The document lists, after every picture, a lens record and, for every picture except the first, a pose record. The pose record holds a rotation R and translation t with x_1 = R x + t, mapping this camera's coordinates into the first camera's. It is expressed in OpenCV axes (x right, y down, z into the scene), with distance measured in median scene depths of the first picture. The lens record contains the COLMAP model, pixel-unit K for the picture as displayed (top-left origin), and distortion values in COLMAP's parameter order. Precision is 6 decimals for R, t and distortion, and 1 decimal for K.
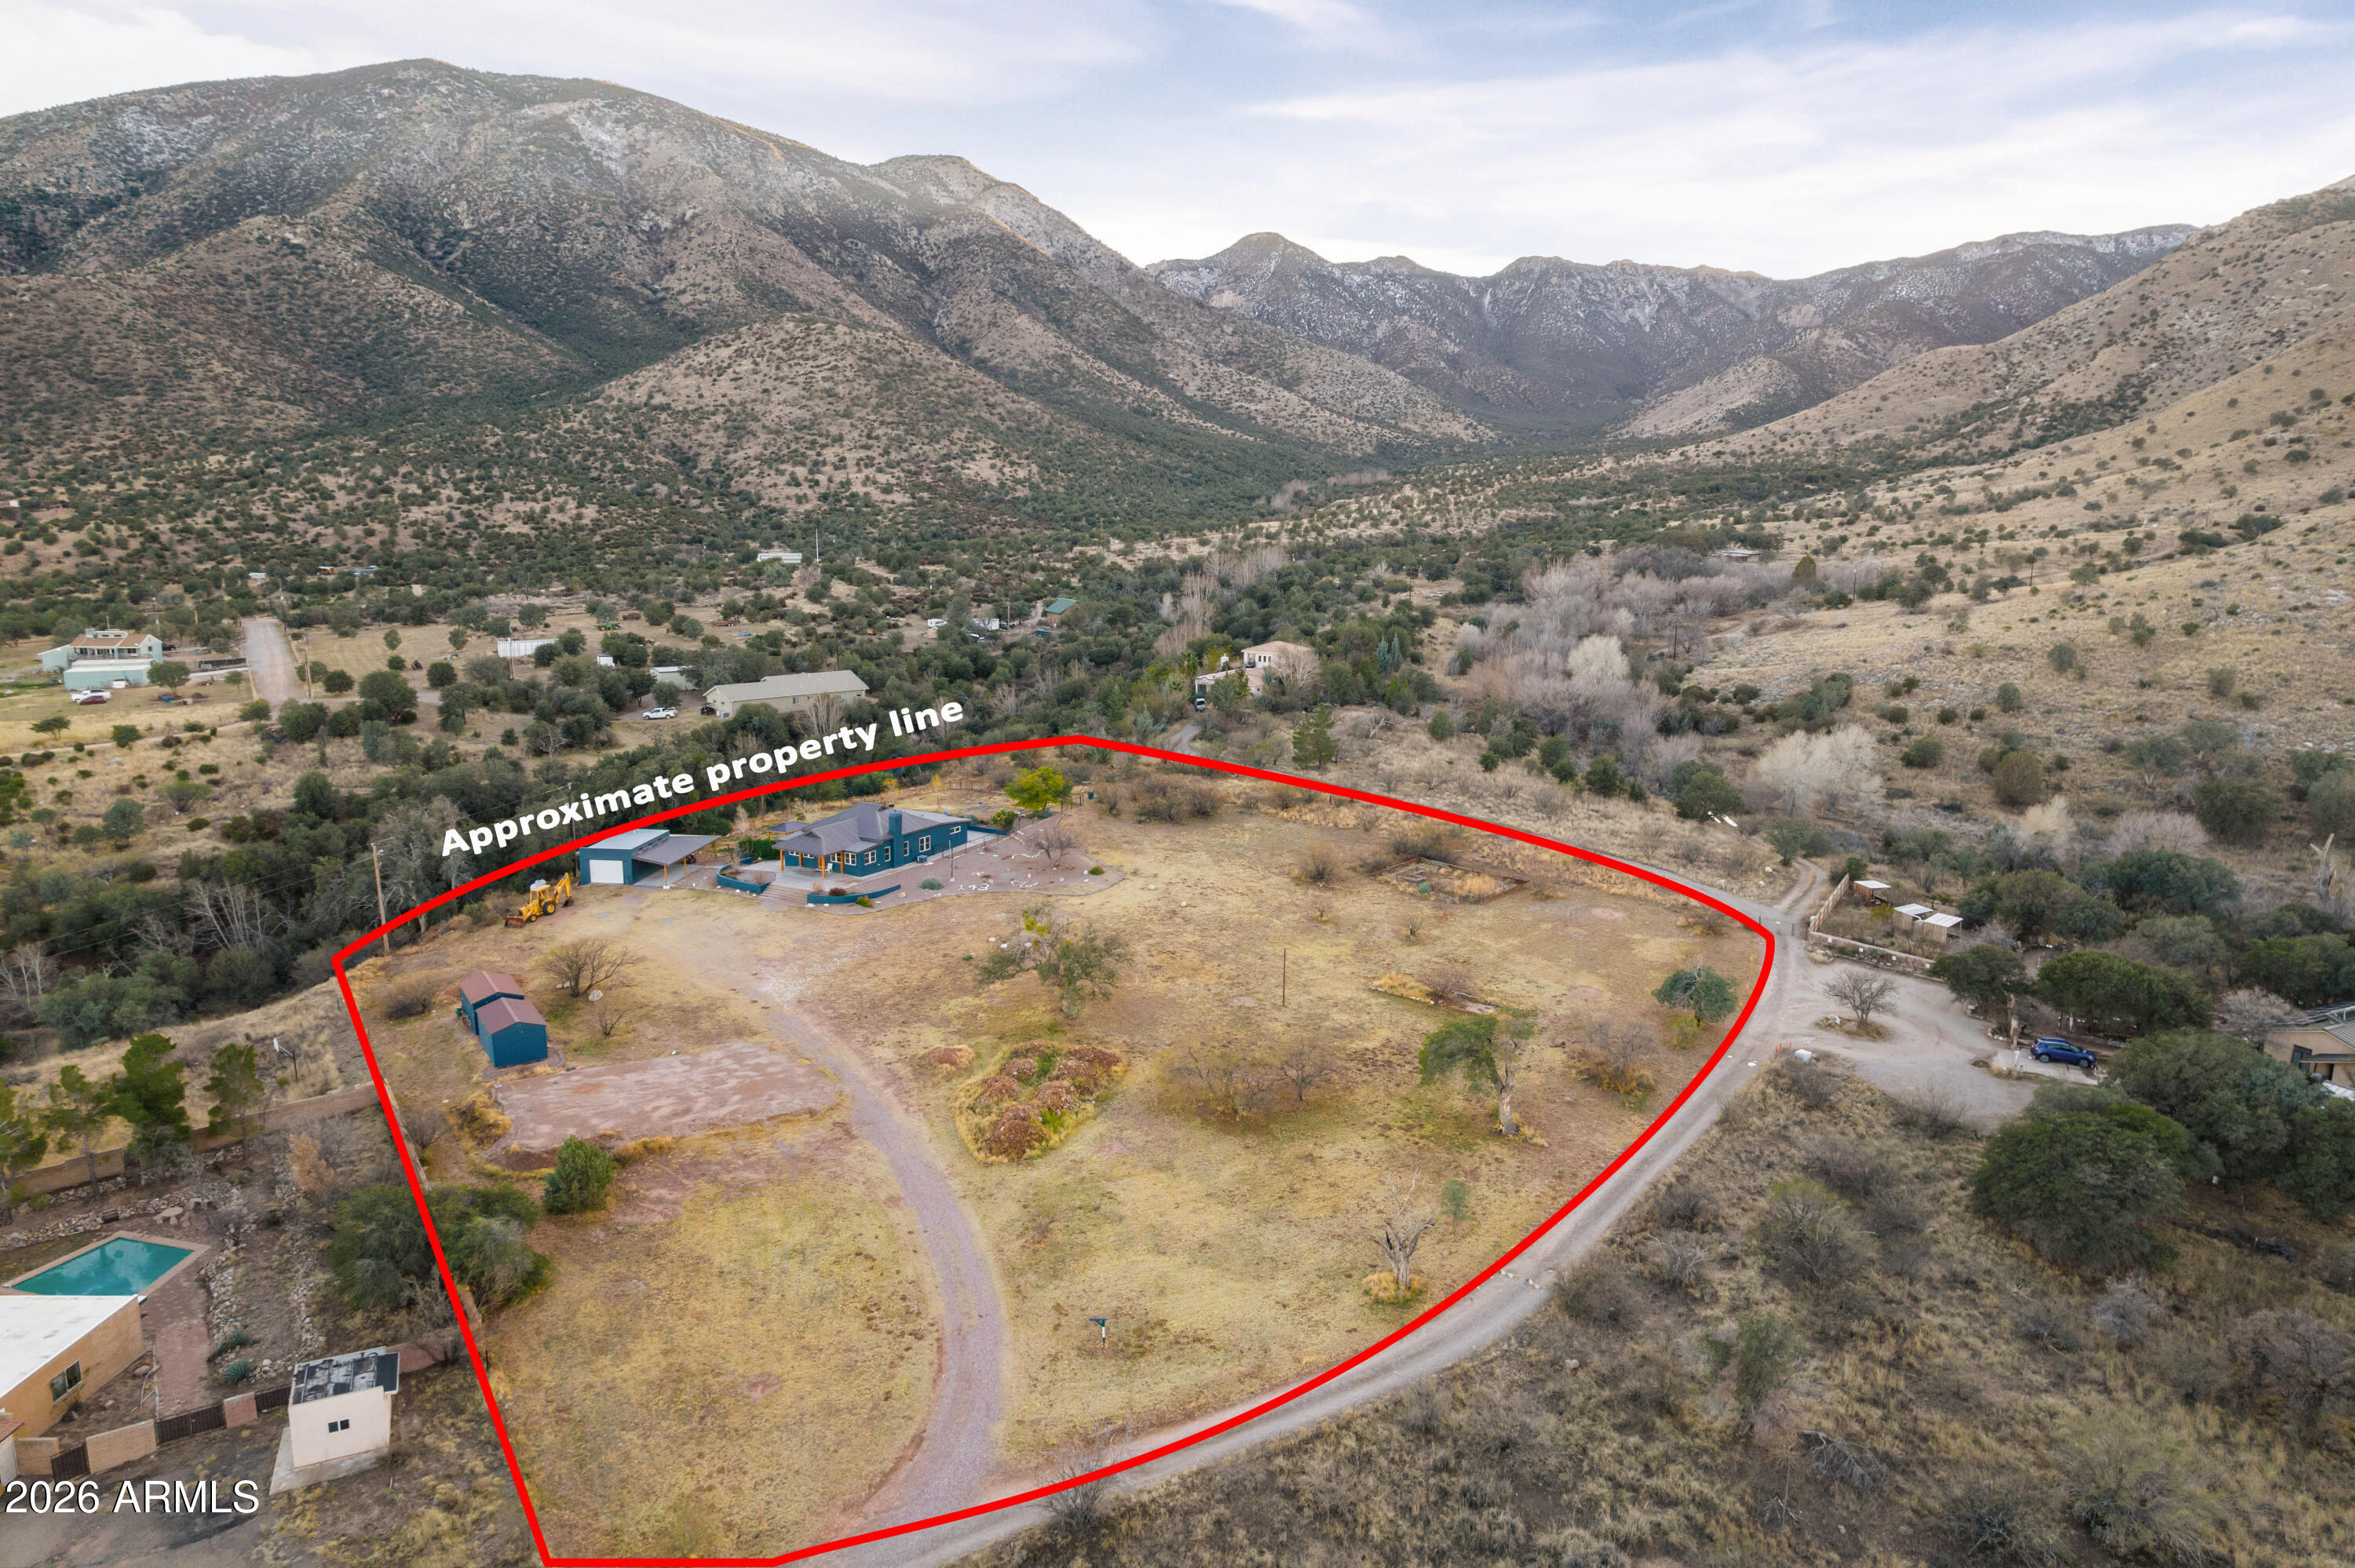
lens RADIAL K [[1551.3, 0, 1177.5], [0, 1551.3, 784.0], [0, 0, 1]] dist [-0.095604, 0.093483]
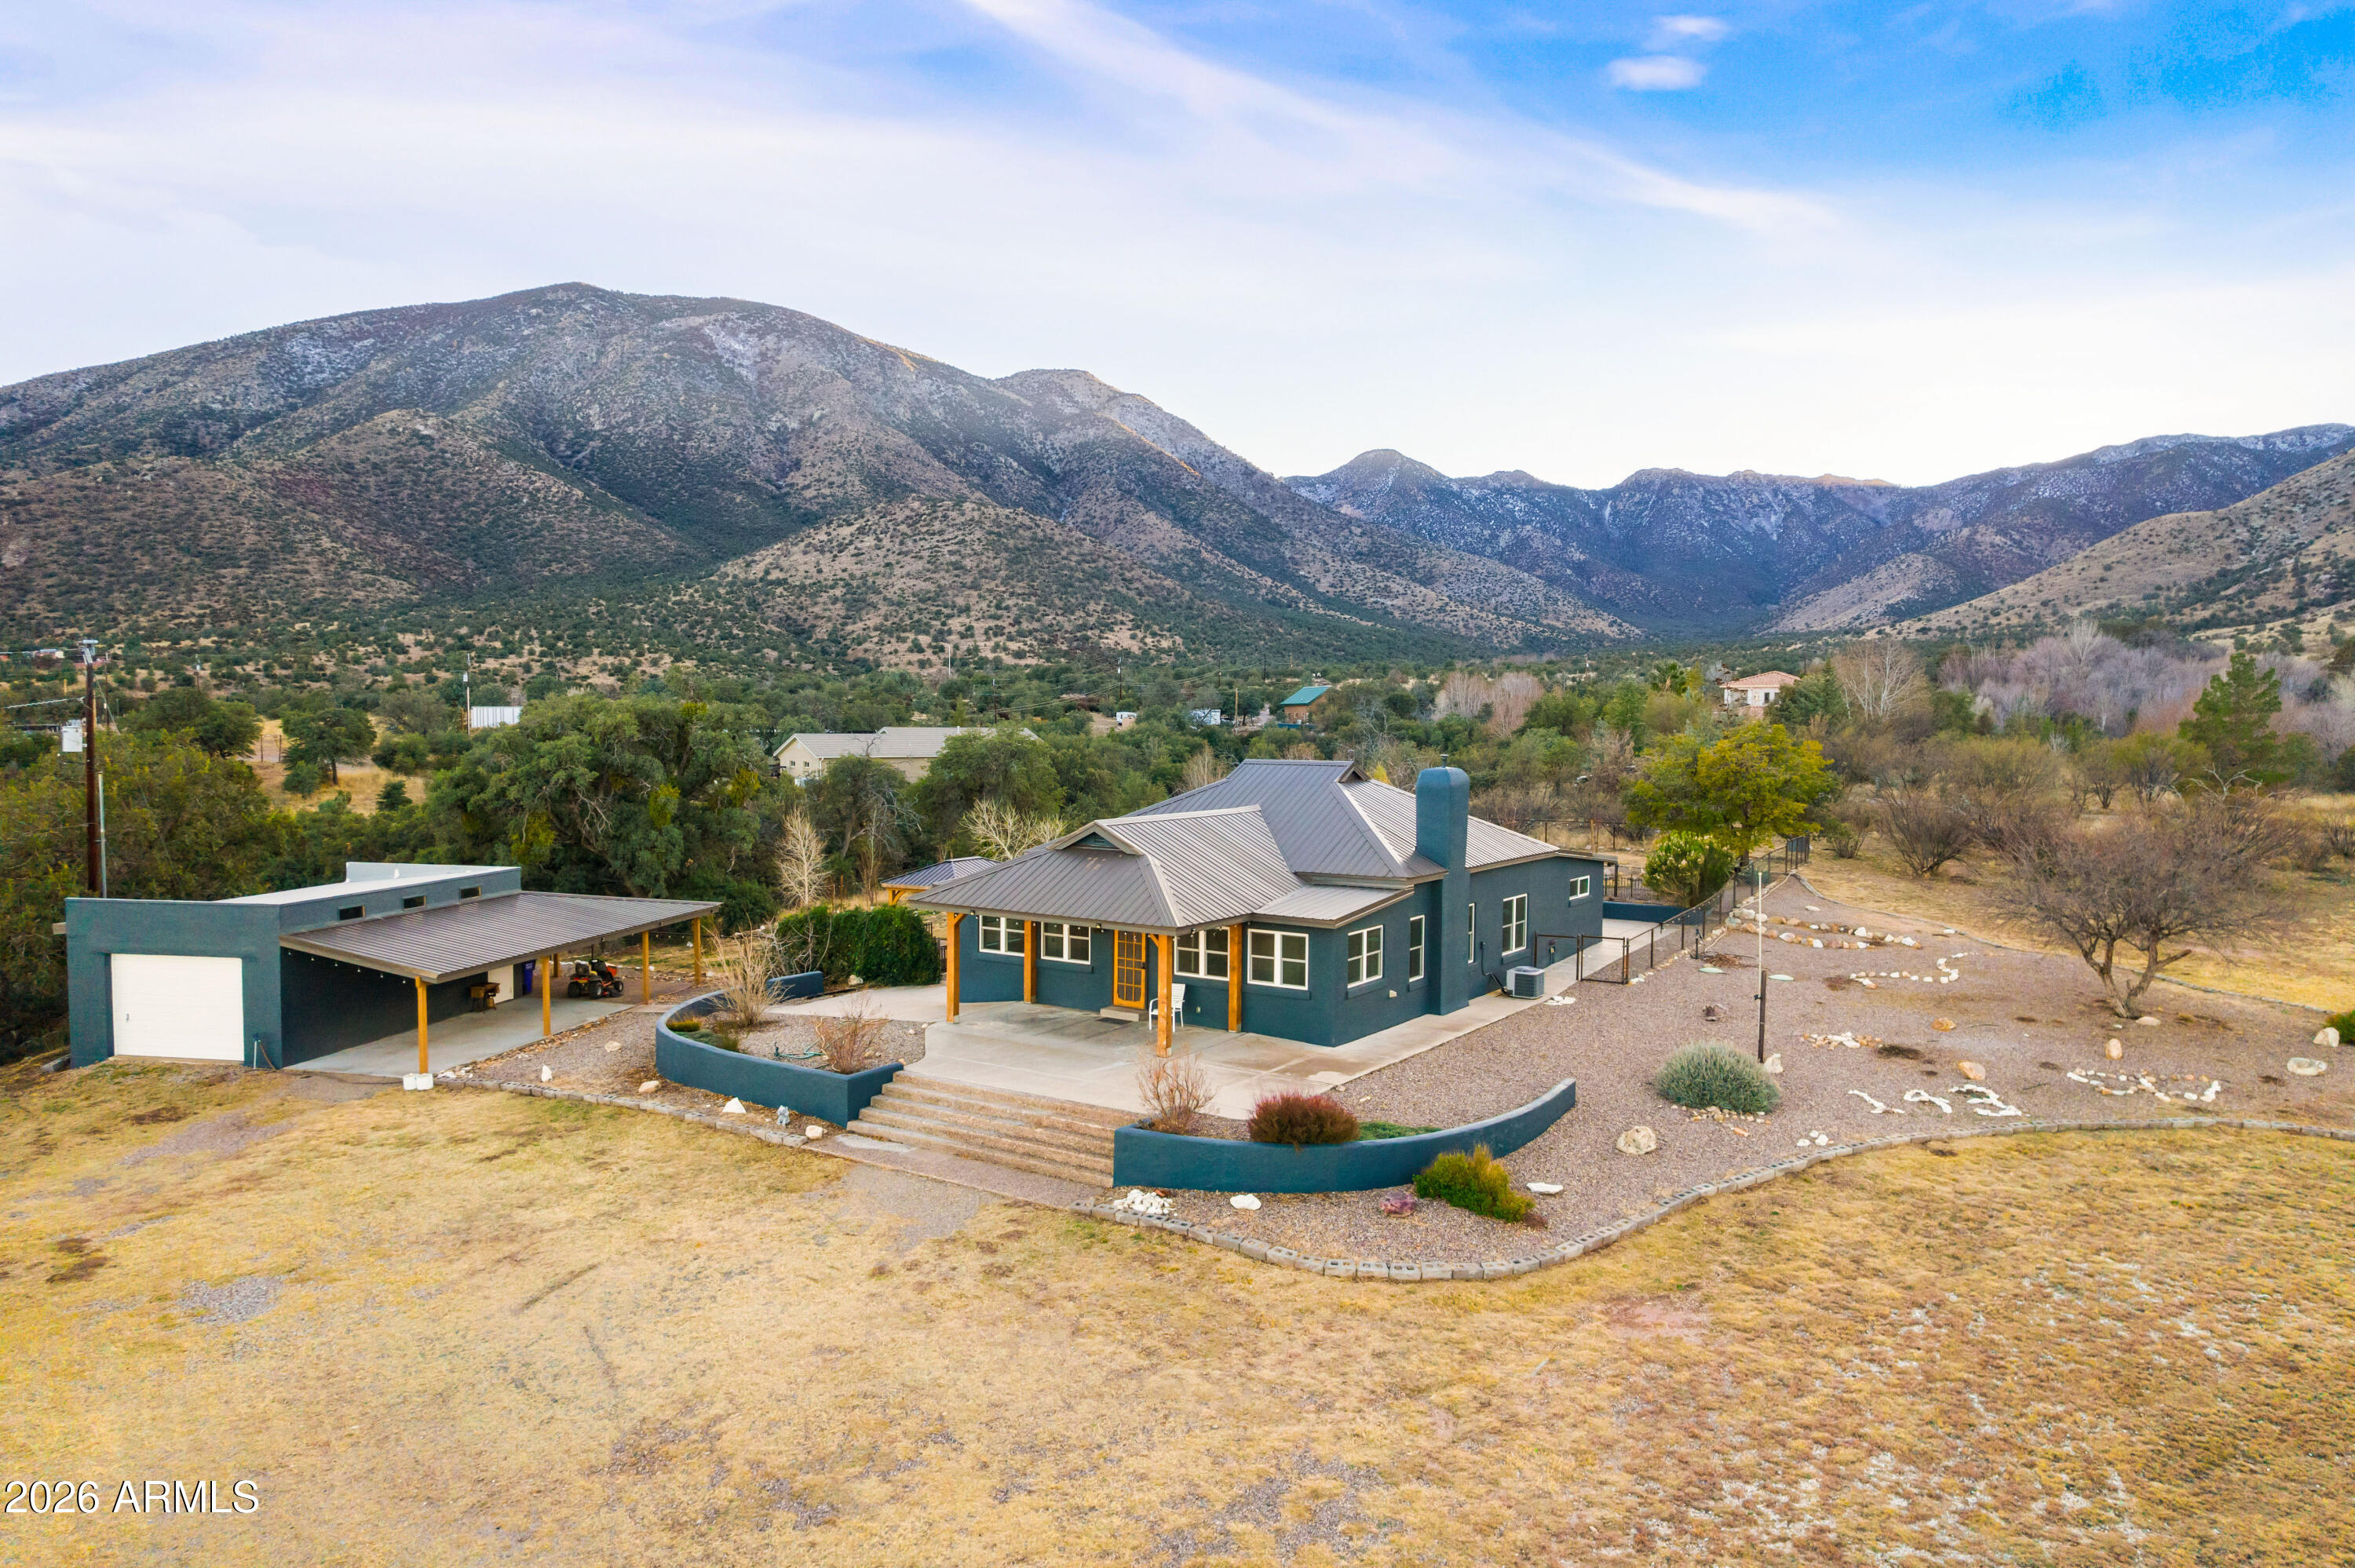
lens RADIAL K [[1513.6, 0, 1174.8], [0, 1513.6, 781.4], [0, 0, 1]] dist [-0.077124, 0.072652]
pose [[0.997810, 0.000102, -0.066148, -0.030248], [-0.009911, 0.988942, -0.147973, 0.007830], [0.065402, 0.148305, 0.986777, 0.112874]]
